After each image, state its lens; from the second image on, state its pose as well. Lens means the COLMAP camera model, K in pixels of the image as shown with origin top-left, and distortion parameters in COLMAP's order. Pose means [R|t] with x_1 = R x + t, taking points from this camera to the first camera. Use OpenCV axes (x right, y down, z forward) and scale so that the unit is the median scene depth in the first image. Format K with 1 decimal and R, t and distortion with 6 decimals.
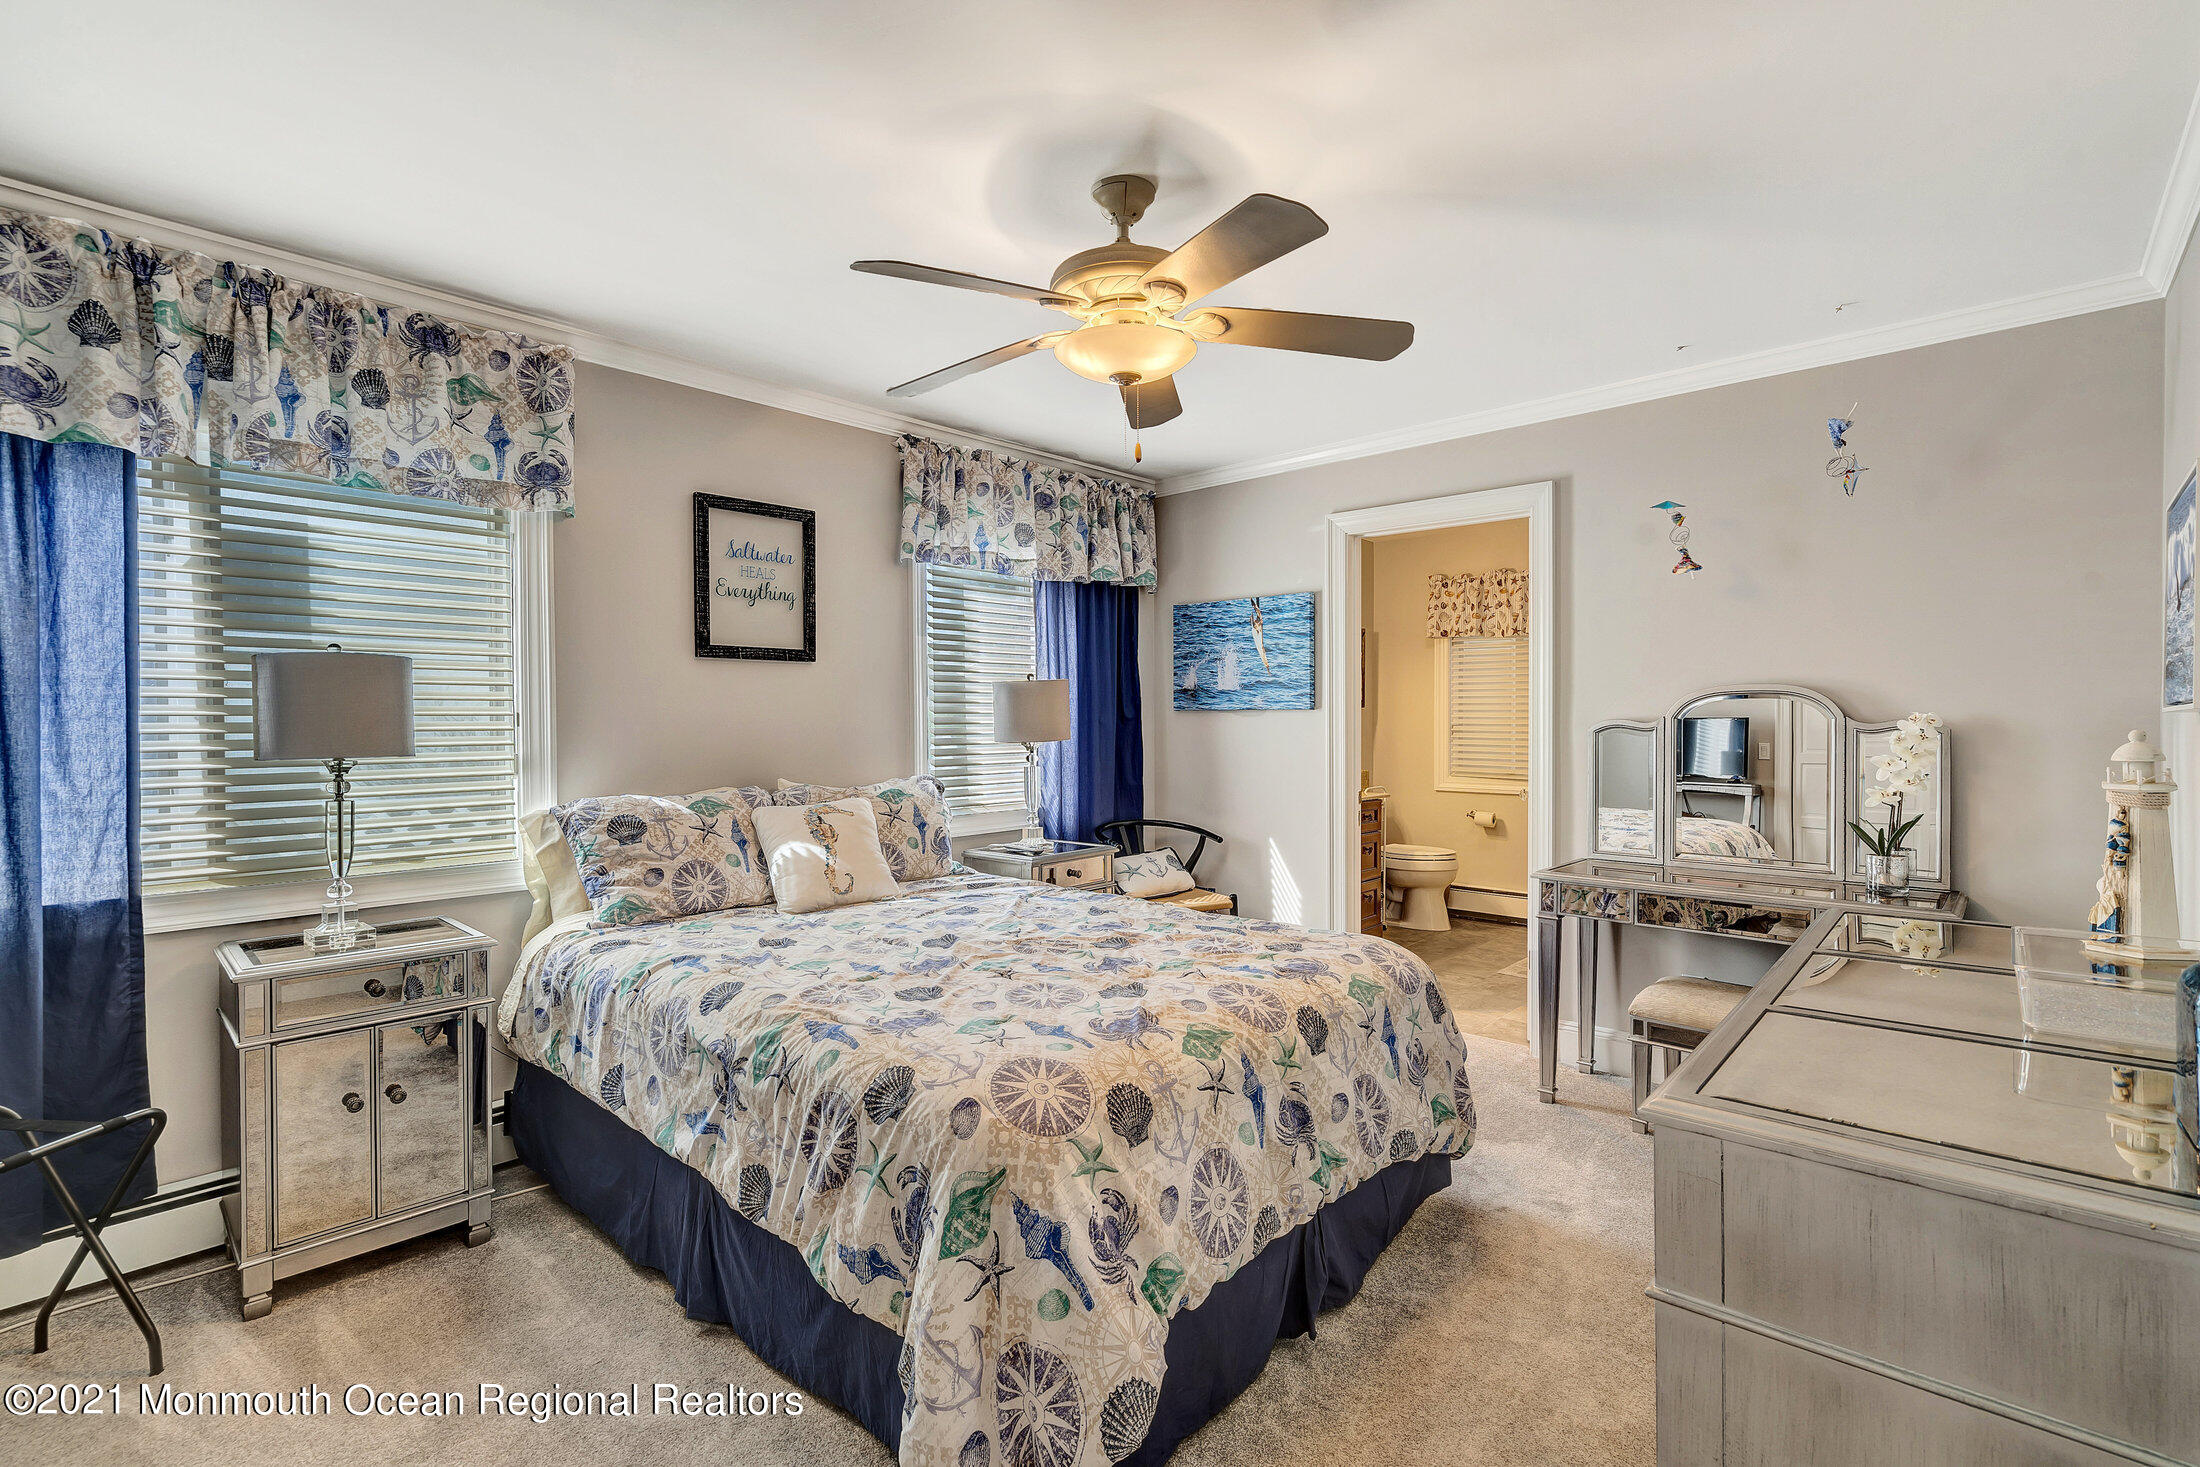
lens RADIAL K [[1008.9, 0, 1107.6], [0, 1008.9, 736.3], [0, 0, 1]] dist [-0.015500, 0.000133]
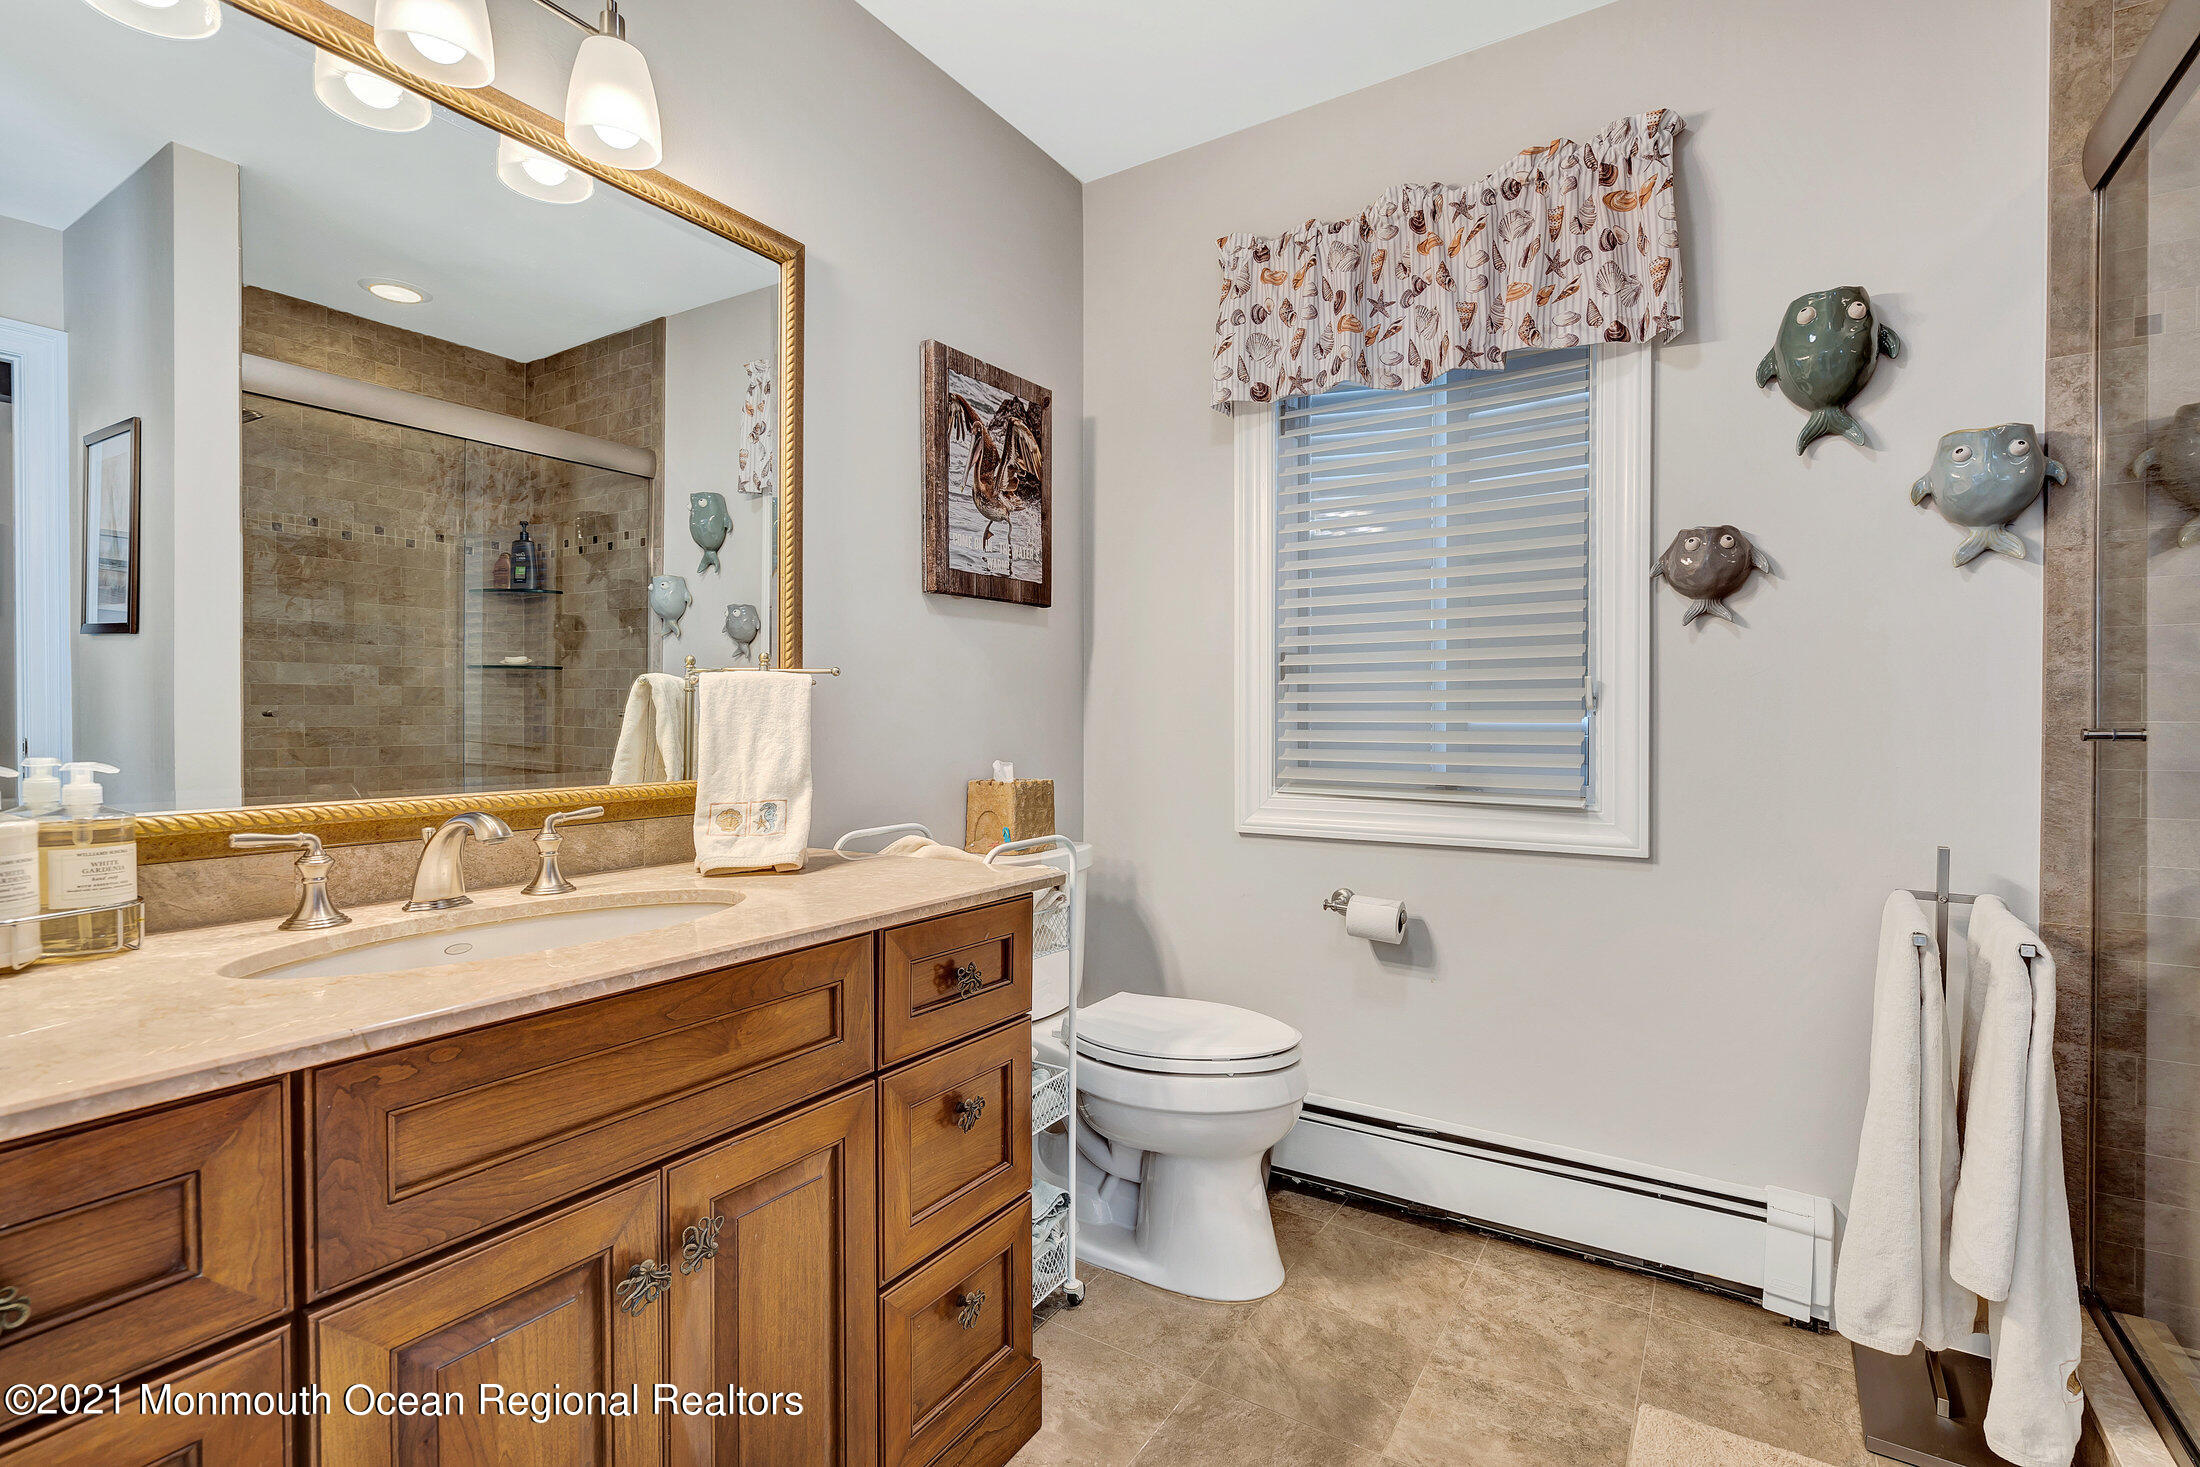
lens RADIAL K [[1008.9, 0, 1098.0], [0, 1008.9, 728.1], [0, 0, 1]] dist [-0.015500, 0.000133]
pose [[0.988036, -0.003665, 0.154183, 0.227650], [0.003901, 0.999992, -0.001227, 0.016728], [-0.154177, 0.001814, 0.988042, 0.673410]]
